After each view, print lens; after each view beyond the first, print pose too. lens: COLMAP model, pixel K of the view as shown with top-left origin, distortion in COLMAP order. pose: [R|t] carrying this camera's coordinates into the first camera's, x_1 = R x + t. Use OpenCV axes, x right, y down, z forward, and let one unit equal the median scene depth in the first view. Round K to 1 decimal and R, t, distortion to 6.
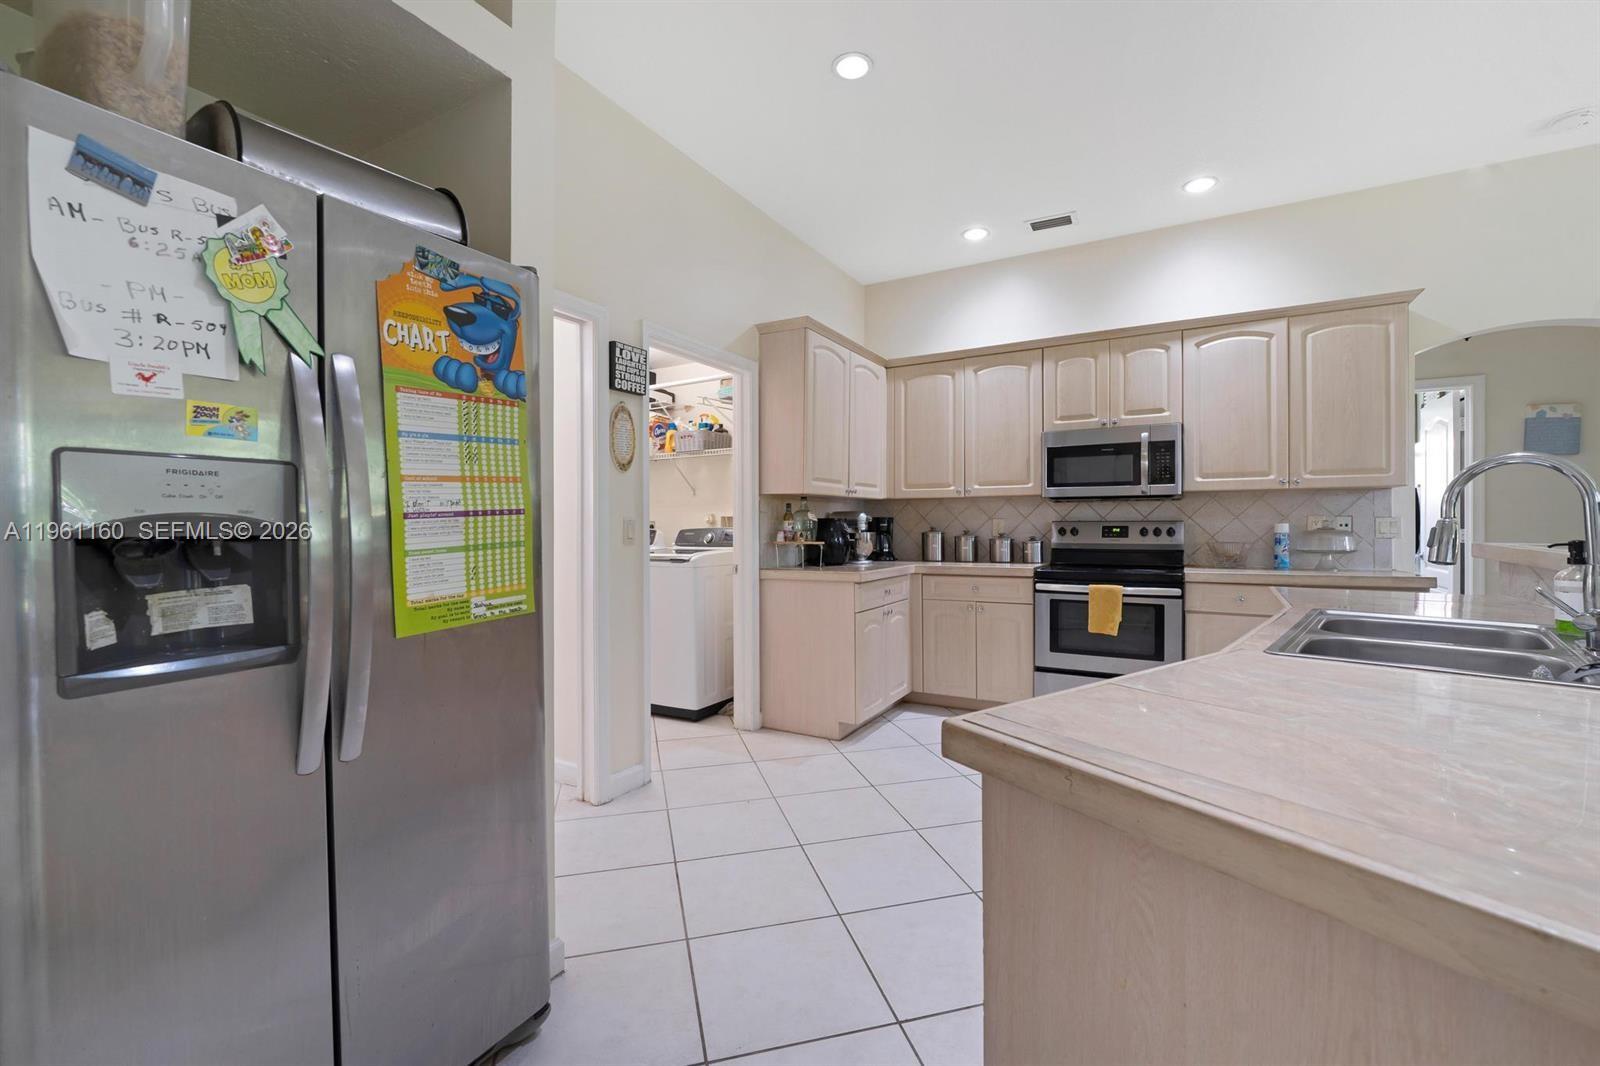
lens RADIAL K [[669.5, 0, 809.0], [0, 669.5, 528.4], [0, 0, 1]] dist [-0.008213, 0.000375]
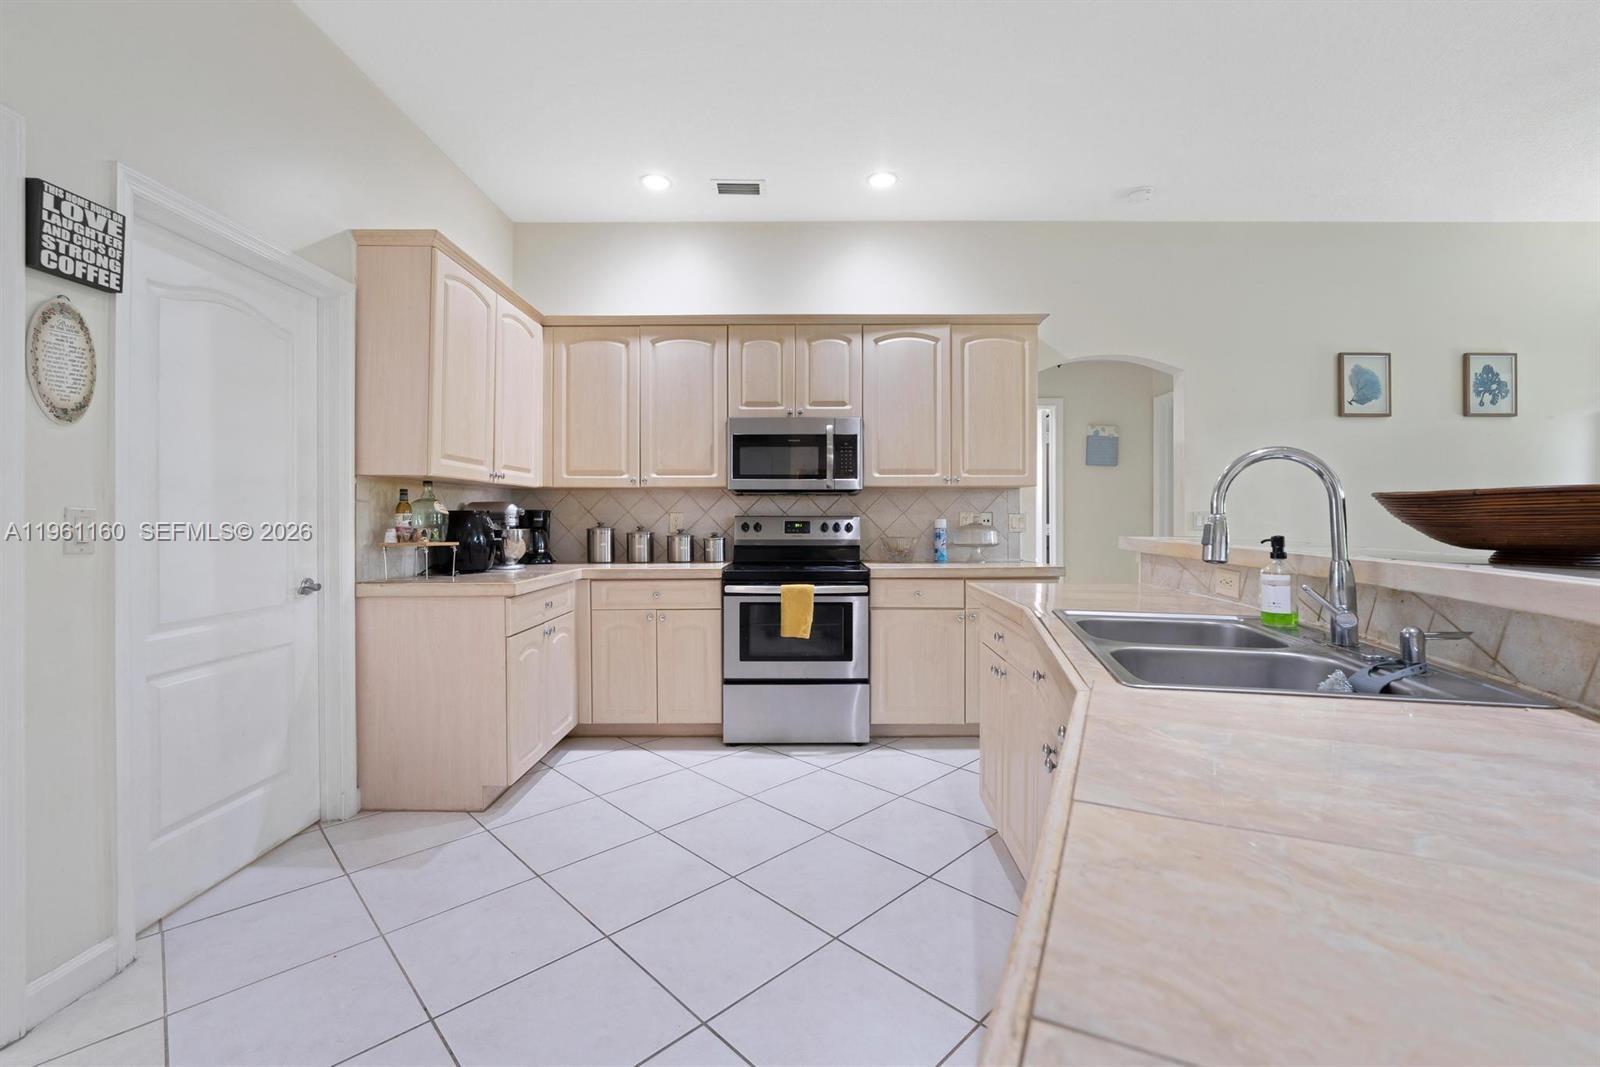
lens RADIAL K [[670.6, 0, 798.0], [0, 670.6, 521.5], [0, 0, 1]] dist [-0.011754, 0.000324]
pose [[0.873549, 0.000884, 0.486735, -0.010123], [0.000251, 0.999997, -0.002267, -0.001108], [-0.486736, 0.002103, 0.873547, 0.173460]]
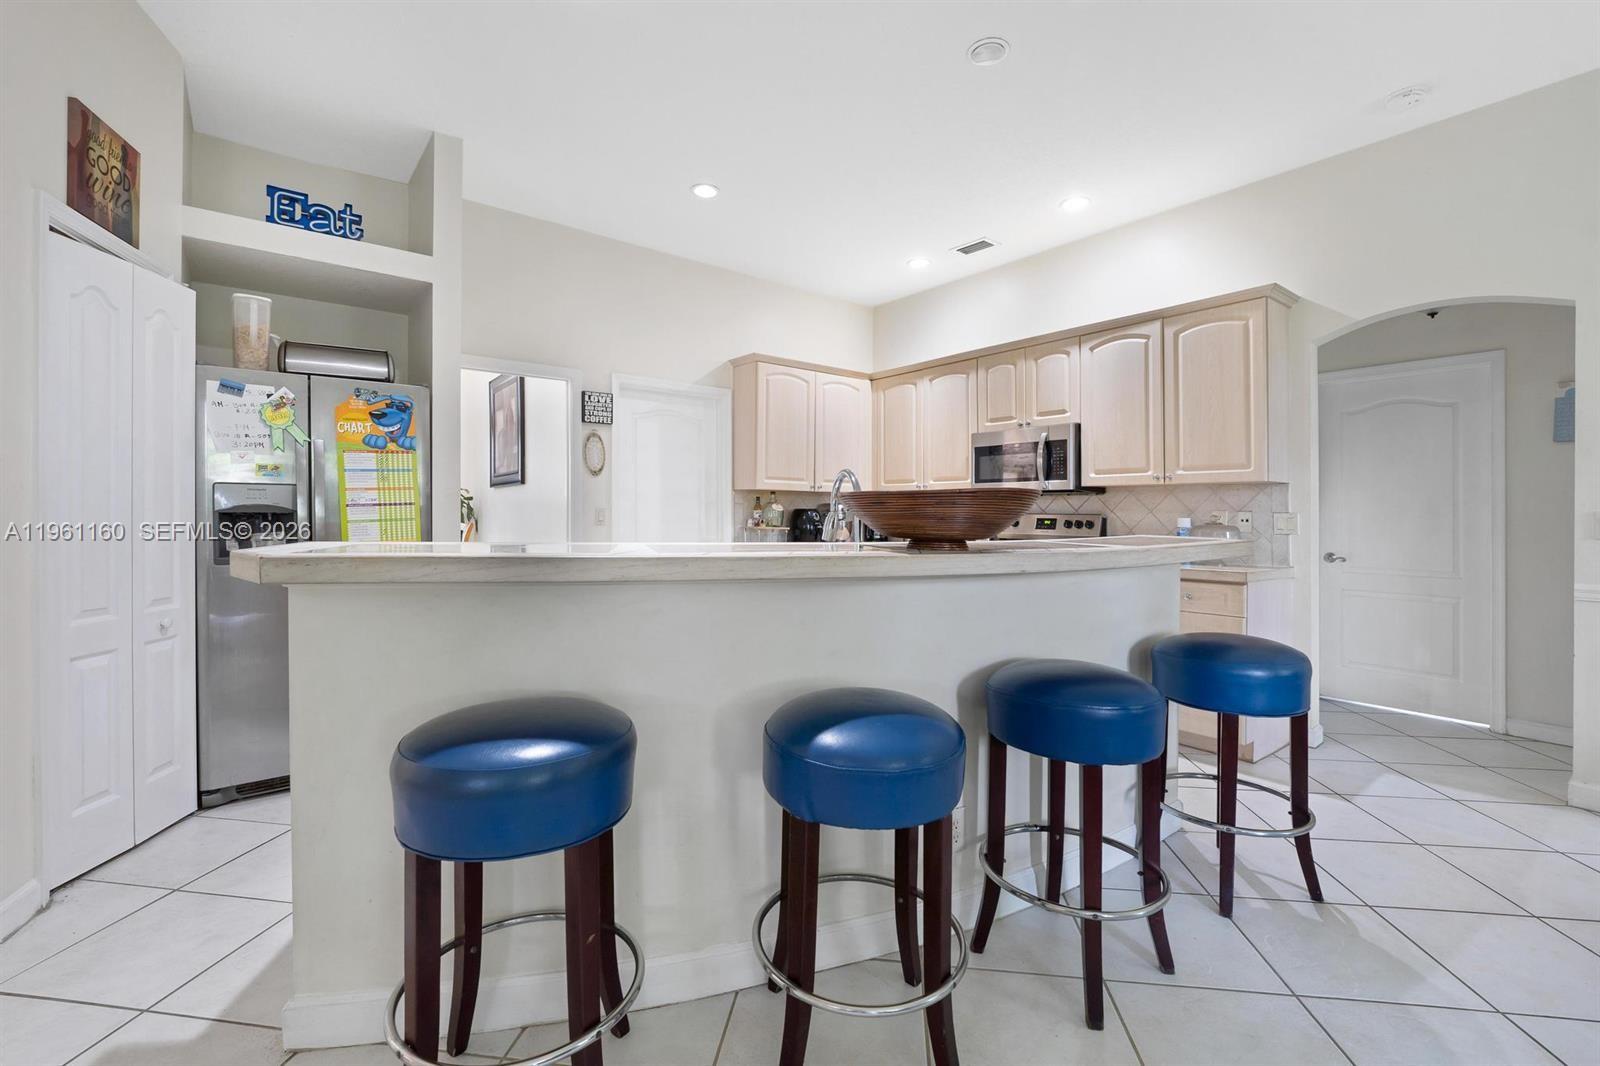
lens RADIAL K [[696.6, 0, 795.0], [0, 696.6, 524.8], [0, 0, 1]] dist [-0.000762, 0.000338]
pose [[0.920001, 0.018543, -0.391478, 0.573270], [-0.015012, 0.999814, 0.012079, -0.001279], [0.391629, -0.005236, 0.920108, -0.200972]]
